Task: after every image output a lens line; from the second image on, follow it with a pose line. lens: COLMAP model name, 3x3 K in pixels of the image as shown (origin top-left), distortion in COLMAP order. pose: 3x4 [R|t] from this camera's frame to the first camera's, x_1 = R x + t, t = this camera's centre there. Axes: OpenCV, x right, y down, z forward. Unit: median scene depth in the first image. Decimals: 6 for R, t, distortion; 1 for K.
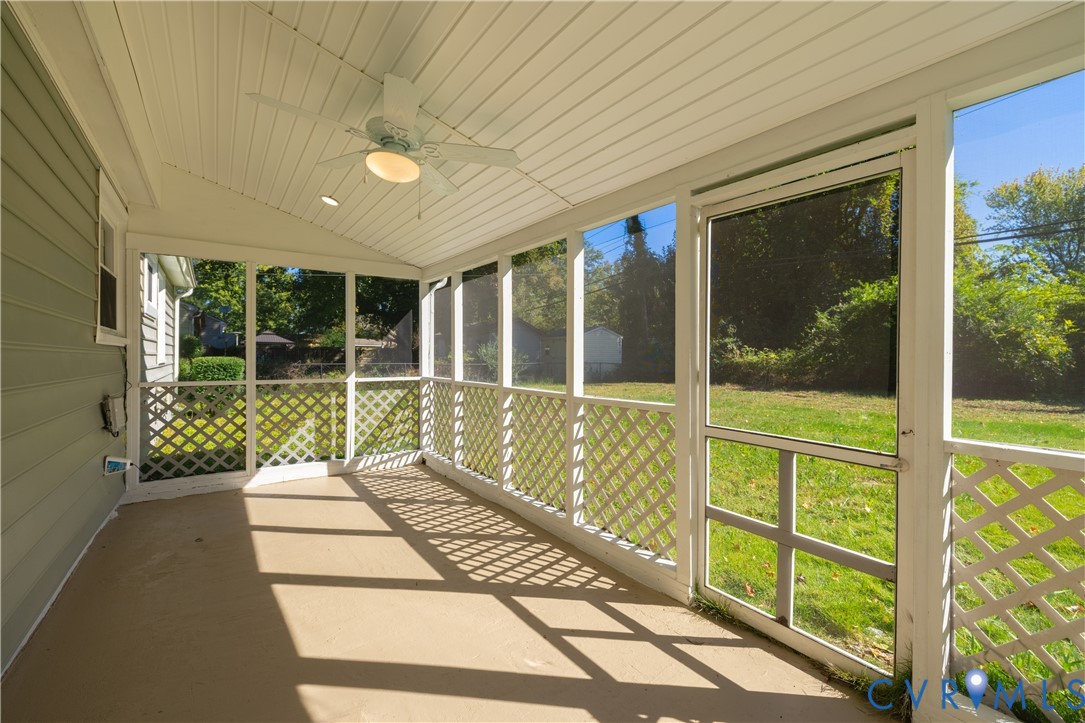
lens RADIAL K [[452.4, 0, 543.8], [0, 452.4, 354.8], [0, 0, 1]] dist [0.002525, -0.000489]
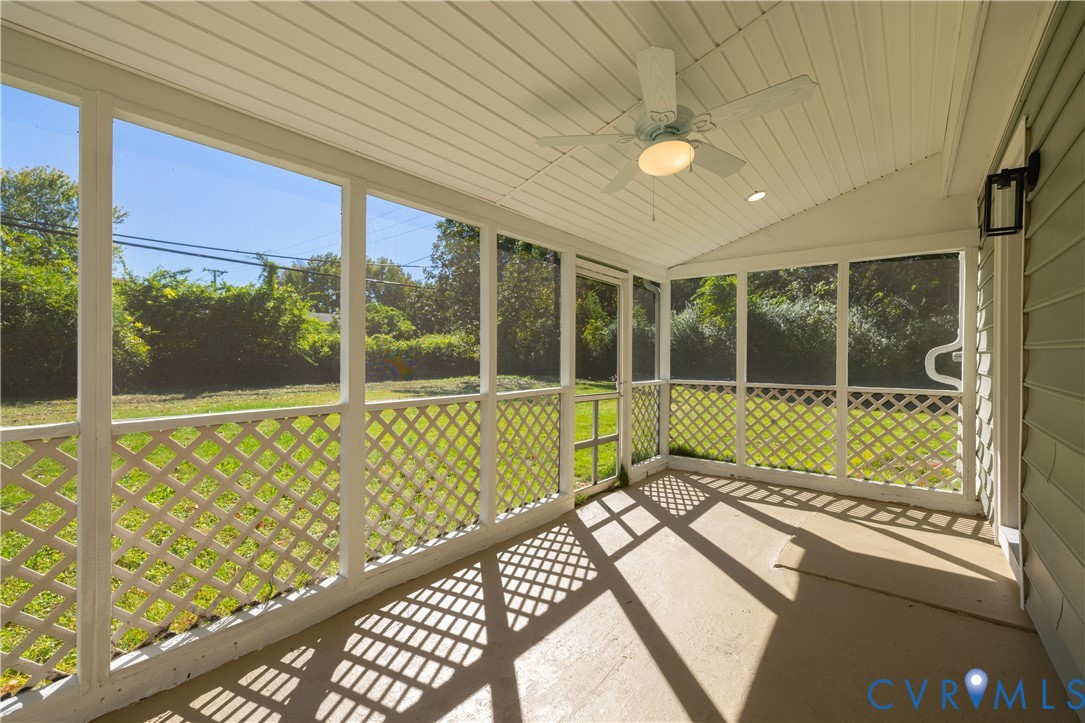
lens RADIAL K [[452.4, 0, 543.6], [0, 452.4, 357.8], [0, 0, 1]] dist [0.002525, -0.000489]
pose [[-0.255638, -0.008164, 0.966738, -0.981228], [-0.009465, 0.999938, 0.005942, 0.003607], [-0.966726, -0.007631, -0.255699, 1.227910]]
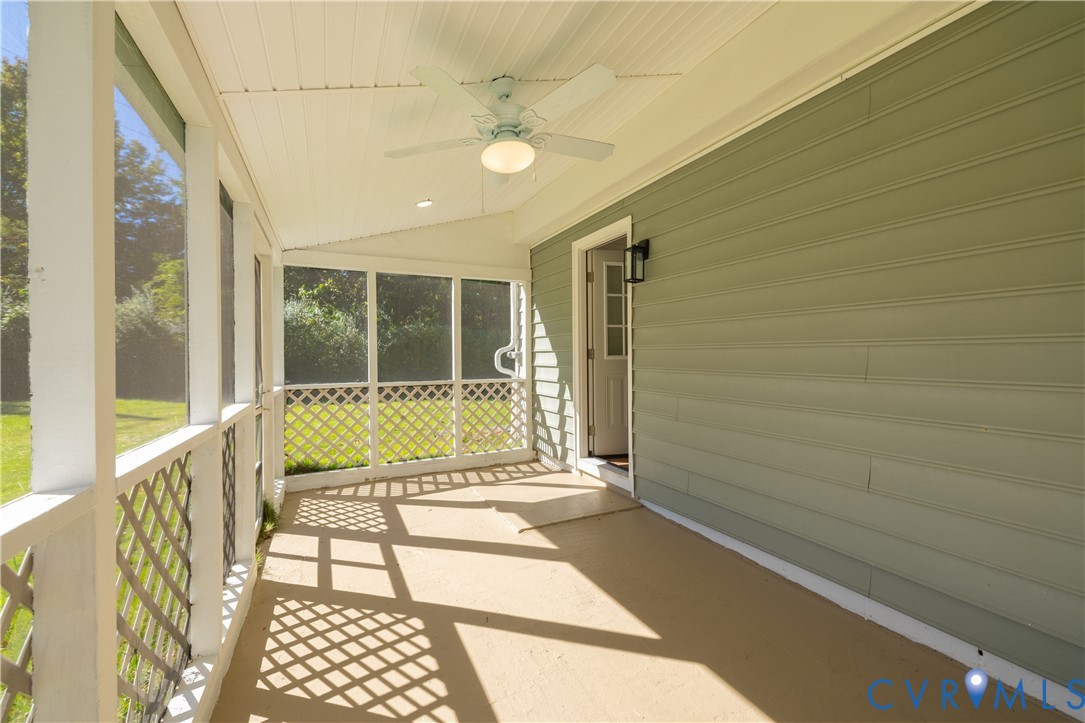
lens RADIAL K [[452.4, 0, 542.1], [0, 452.4, 360.0], [0, 0, 1]] dist [0.002525, -0.000489]
pose [[-0.982221, 0.003484, 0.187696, -0.477002], [0.004493, 0.999978, 0.004954, 0.009319], [-0.187675, 0.005709, -0.982215, 1.586375]]
